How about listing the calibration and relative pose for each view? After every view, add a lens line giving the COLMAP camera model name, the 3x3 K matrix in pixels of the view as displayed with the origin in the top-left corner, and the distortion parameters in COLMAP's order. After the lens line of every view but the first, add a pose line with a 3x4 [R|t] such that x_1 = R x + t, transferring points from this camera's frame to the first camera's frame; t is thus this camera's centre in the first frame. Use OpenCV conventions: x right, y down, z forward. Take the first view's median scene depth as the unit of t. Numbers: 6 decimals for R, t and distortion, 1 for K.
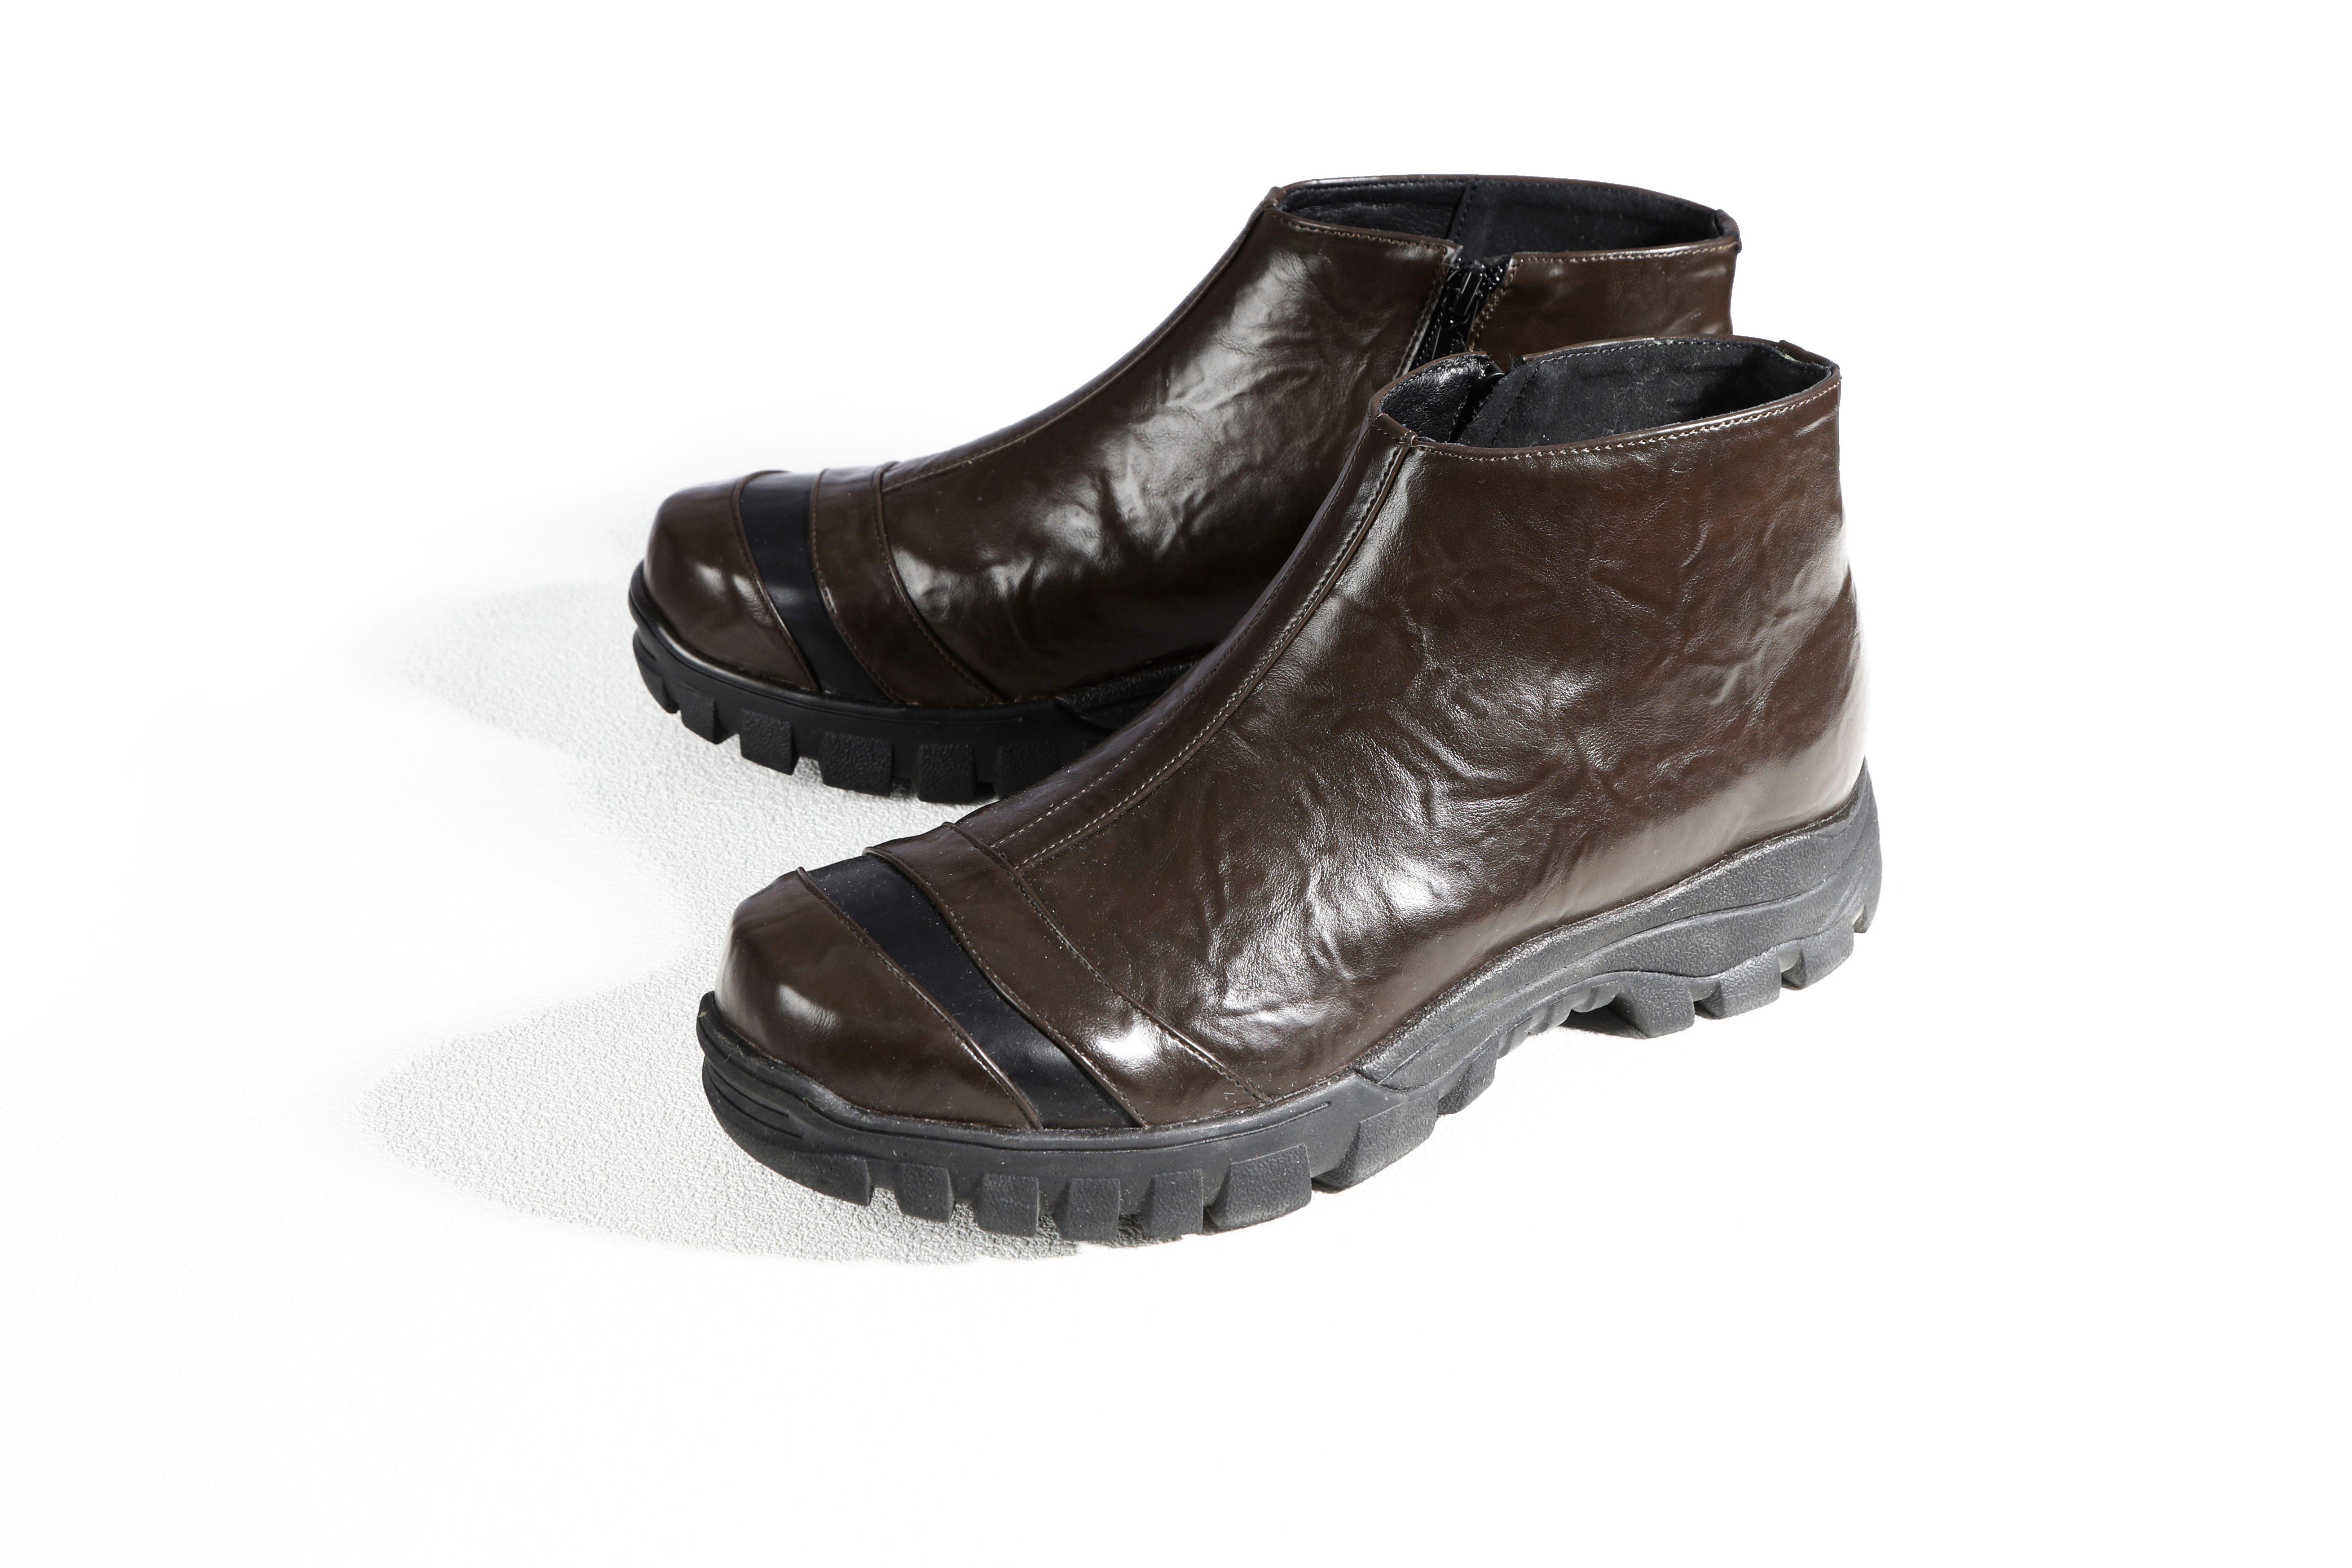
lens RADIAL K [[3187.0, 0, 1169.4], [0, 3187.0, 781.6], [0, 0, 1]] dist [-0.013133, 0.000000]
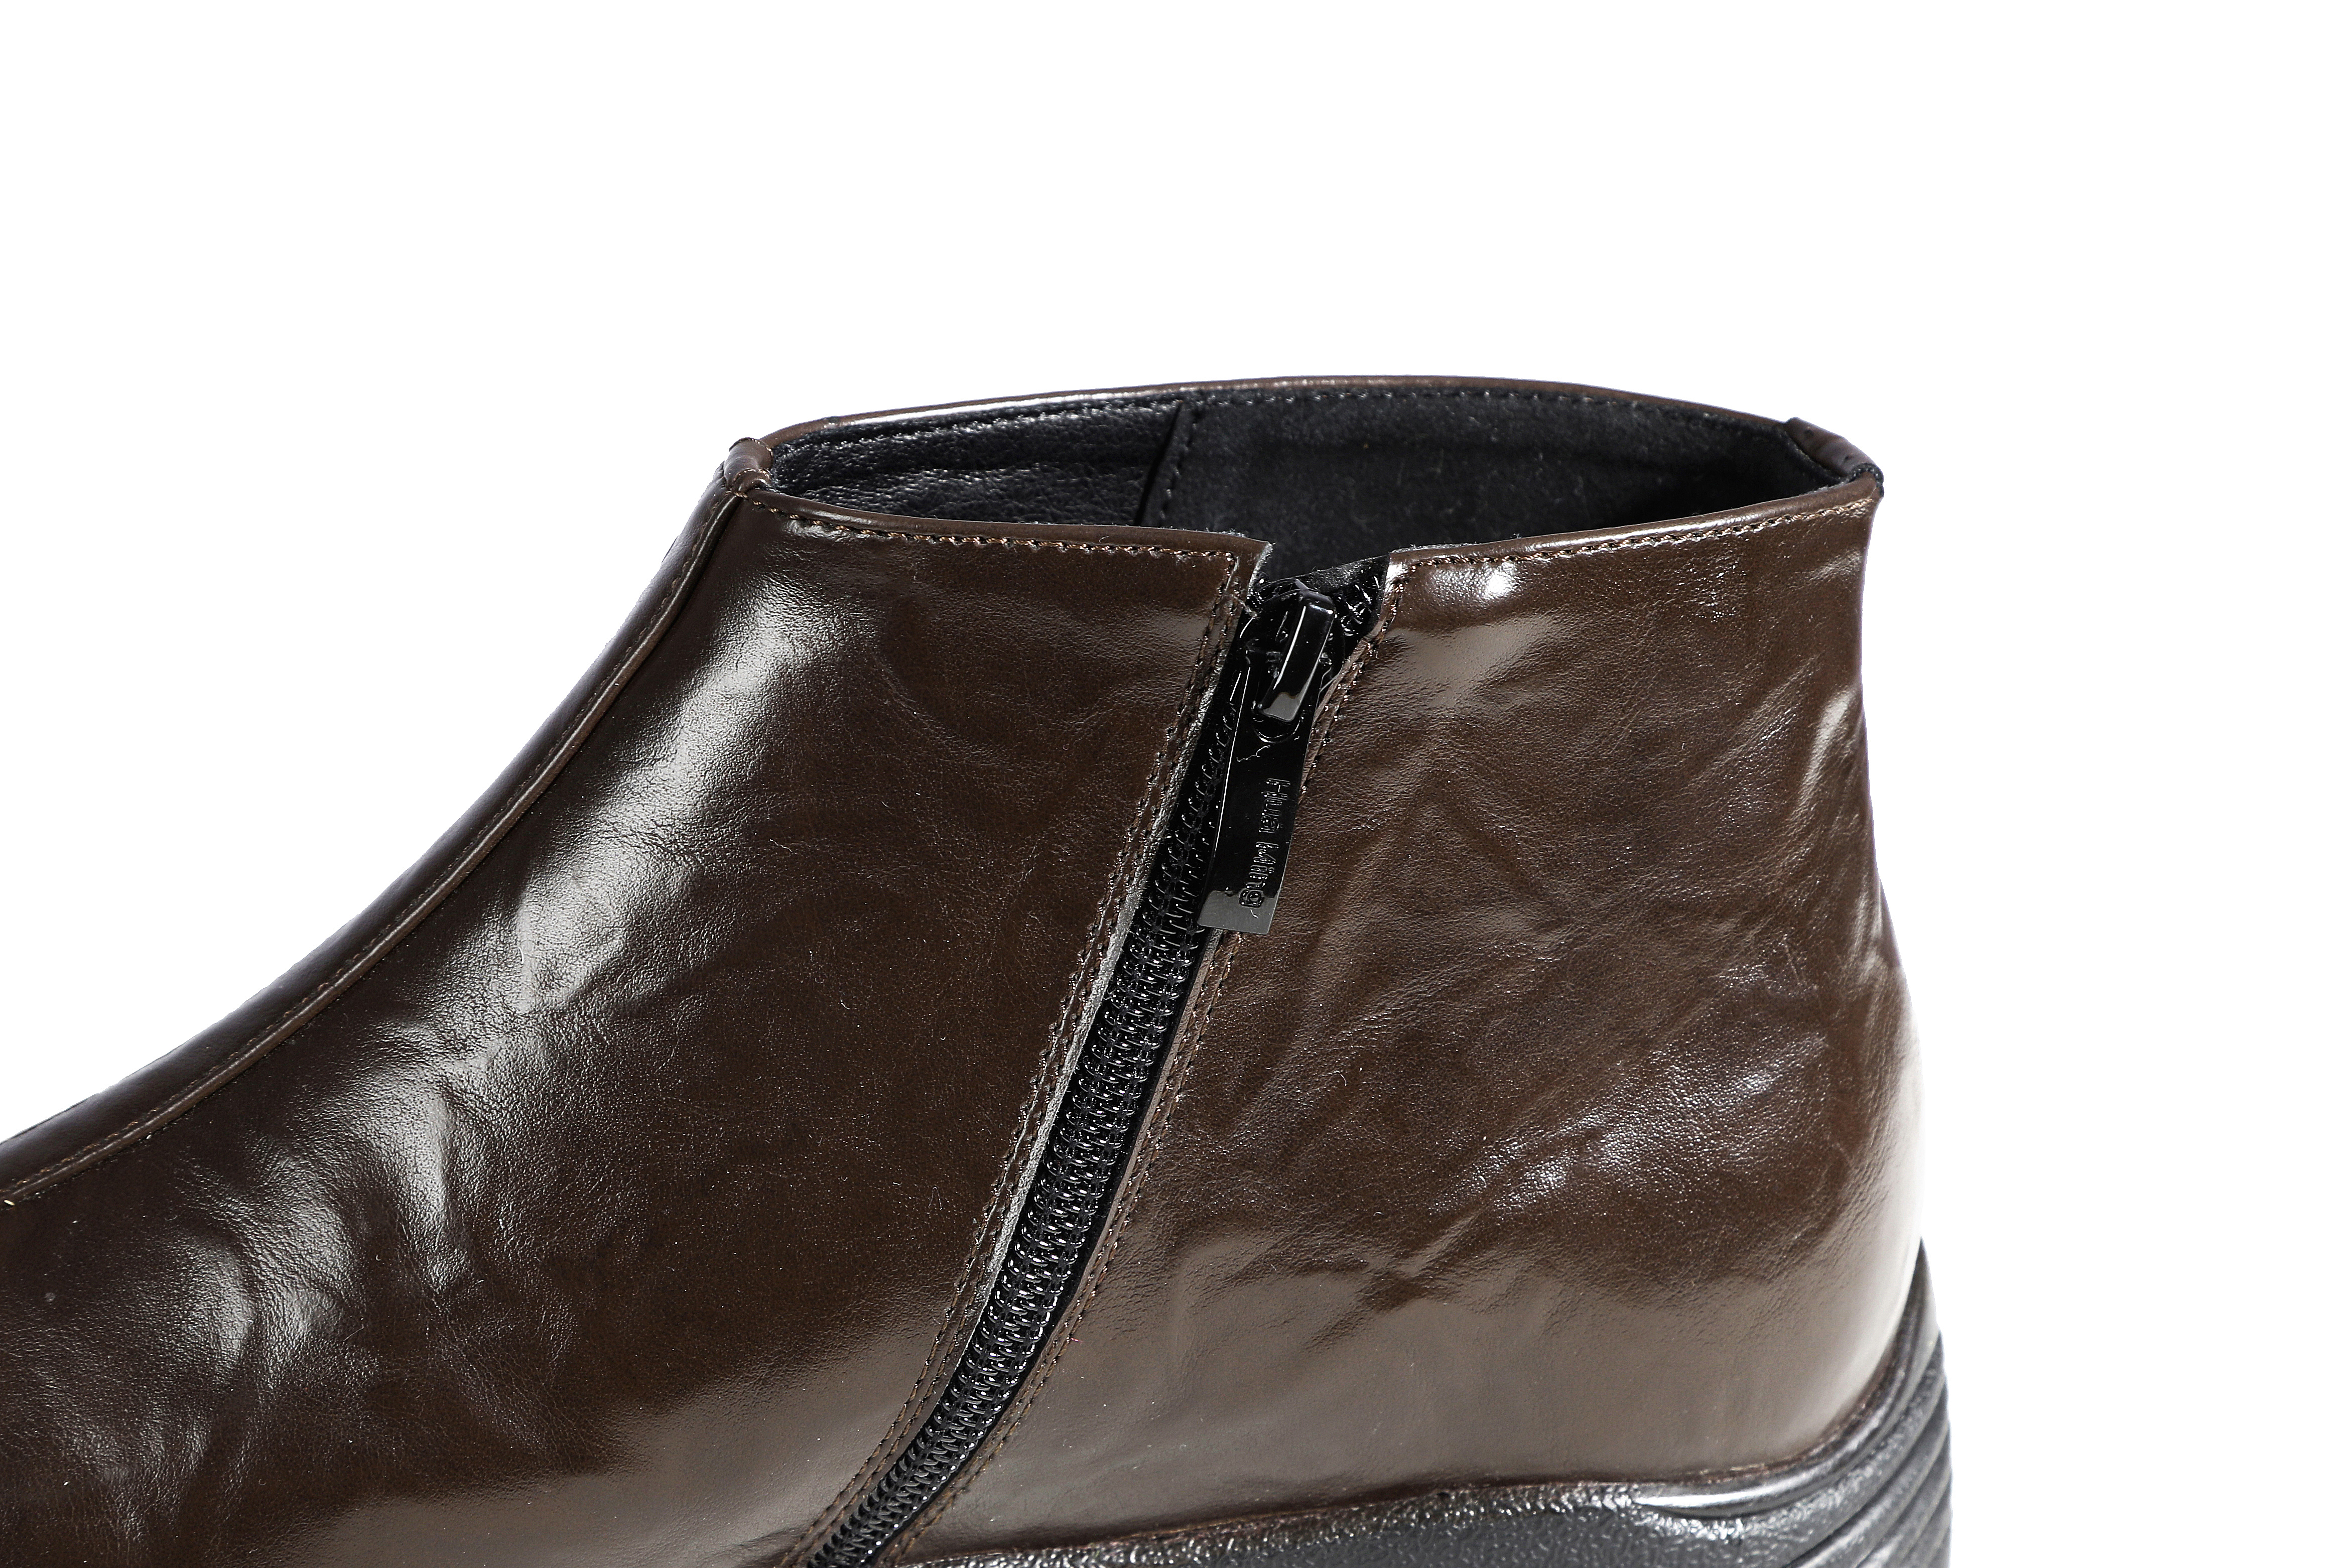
lens RADIAL K [[4172.9, 0, 1175.1], [0, 4172.9, 786.7], [0, 0, 1]] dist [-0.041944, 0.000000]
pose [[0.987694, -0.075315, 0.137070, 0.010446], [0.090545, 0.989965, -0.108490, -0.076080], [-0.127523, 0.119566, 0.984602, 0.454696]]
